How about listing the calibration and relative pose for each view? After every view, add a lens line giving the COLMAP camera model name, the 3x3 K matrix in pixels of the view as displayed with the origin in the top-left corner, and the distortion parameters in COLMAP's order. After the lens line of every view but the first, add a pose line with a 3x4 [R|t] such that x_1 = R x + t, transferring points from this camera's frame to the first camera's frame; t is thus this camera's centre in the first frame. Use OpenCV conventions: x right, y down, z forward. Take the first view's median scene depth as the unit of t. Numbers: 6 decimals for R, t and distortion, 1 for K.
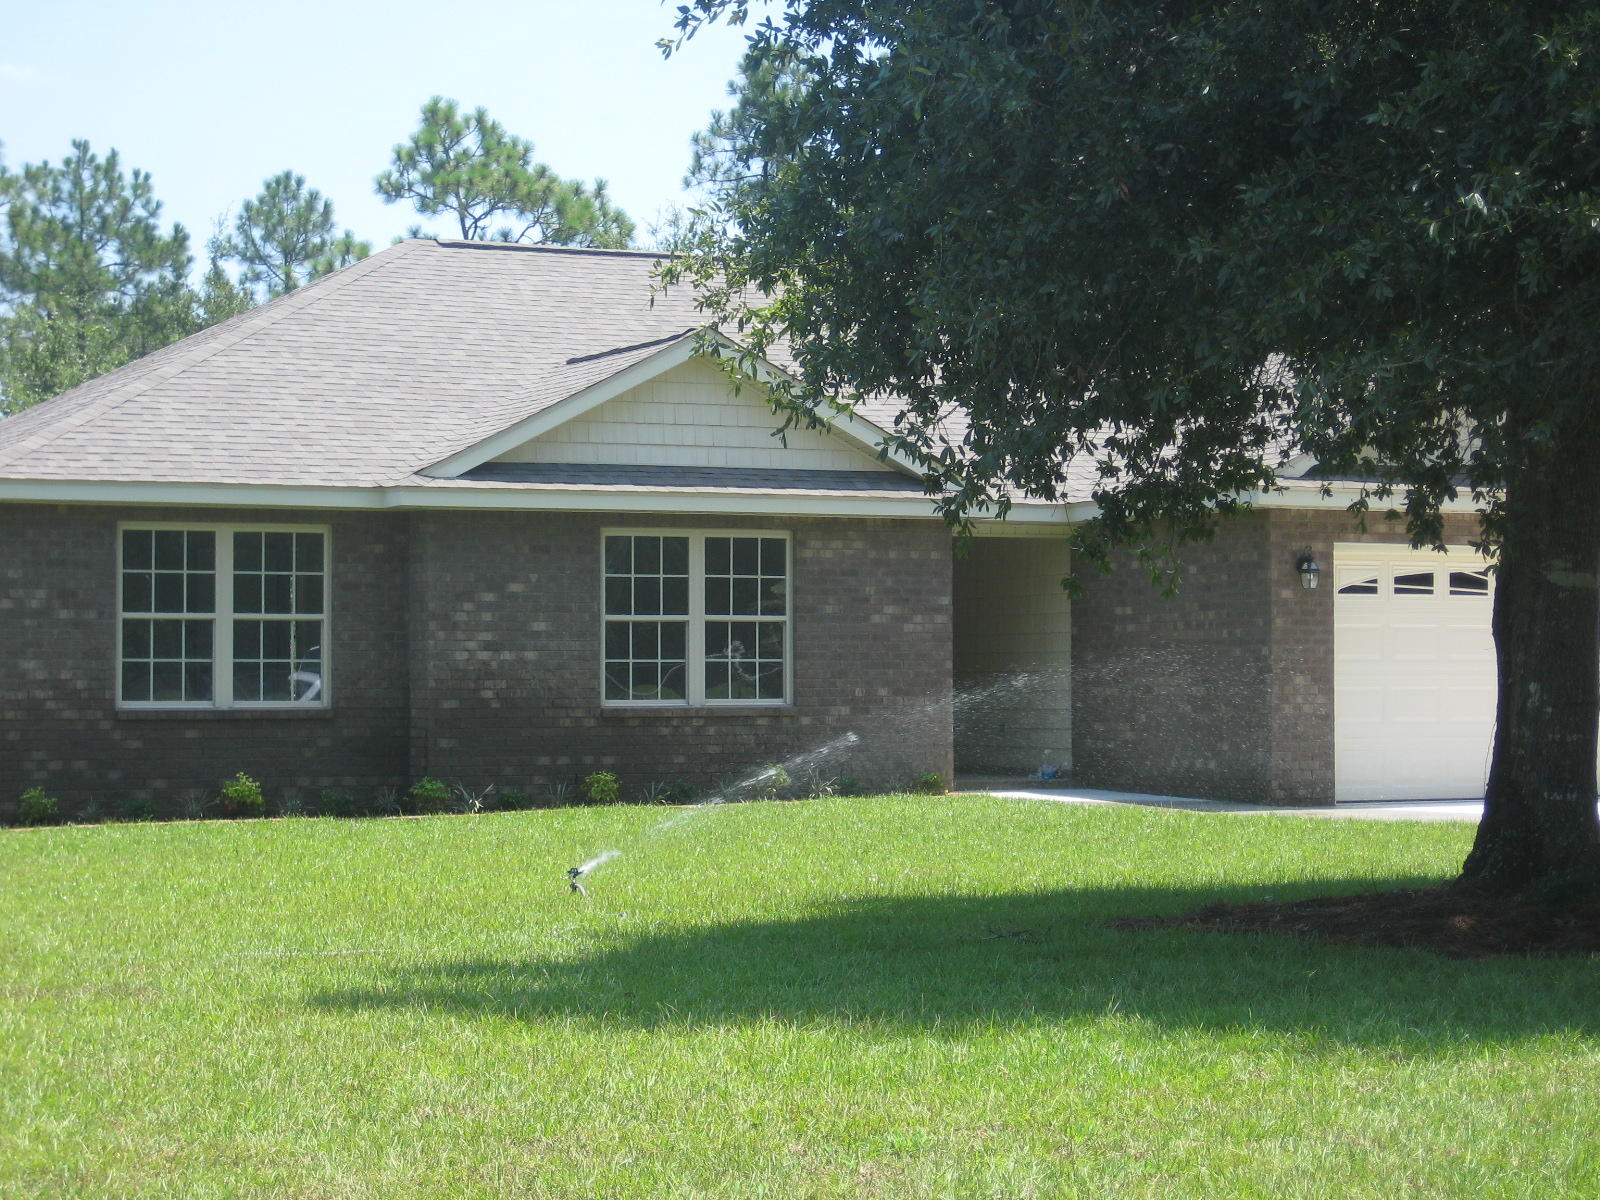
lens RADIAL K [[3336.2, 0, 800.2], [0, 3336.2, 595.5], [0, 0, 1]] dist [0.036433, 0.000000]
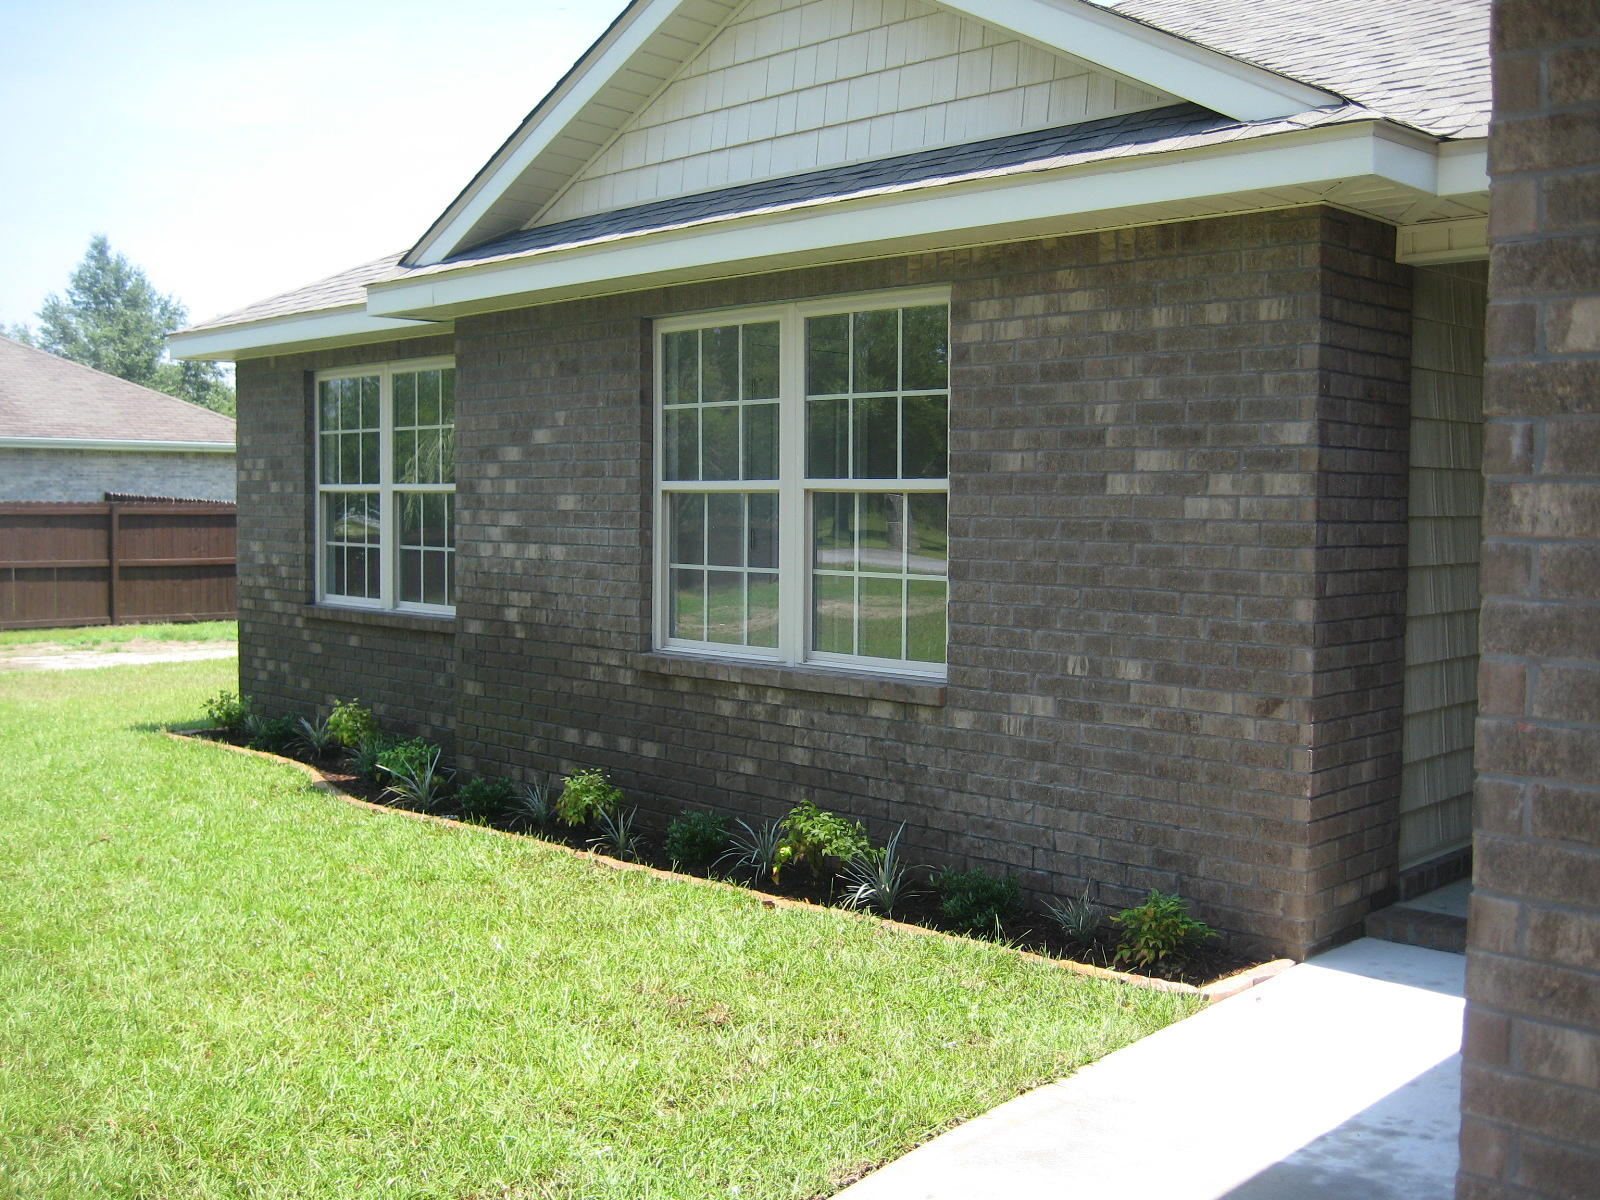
lens RADIAL K [[1625.3, 0, 845.6], [0, 1625.3, 584.0], [0, 0, 1]] dist [-0.069050, 0.000000]
pose [[0.362555, 0.050687, -0.930583, 0.199643], [0.011965, 0.998184, 0.059031, 0.007305], [0.931886, -0.032536, 0.361290, 0.942138]]
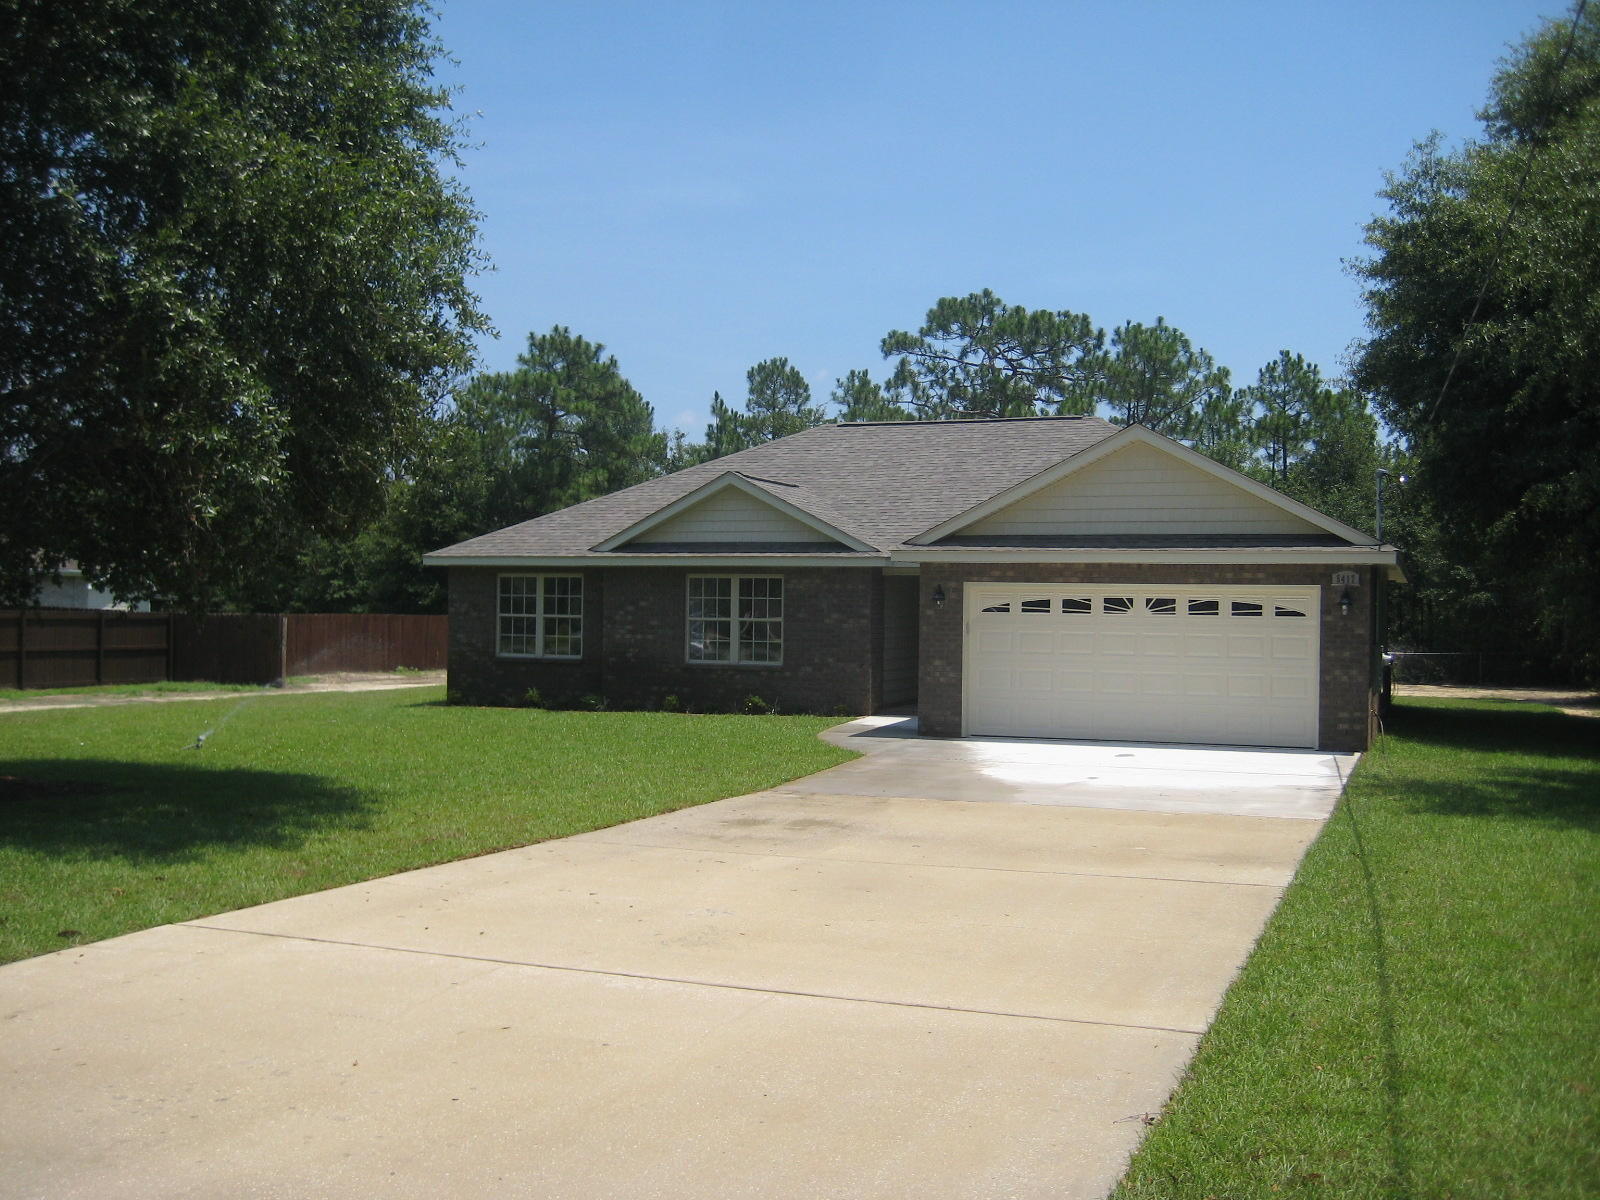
lens RADIAL K [[1625.3, 0, 797.3], [0, 1625.3, 597.1], [0, 0, 1]] dist [-0.069050, 0.000000]
pose [[0.694875, 0.008478, -0.719081, 0.697900], [0.003136, 0.999885, 0.014819, -0.020877], [0.719124, -0.012552, 0.694769, 0.371109]]
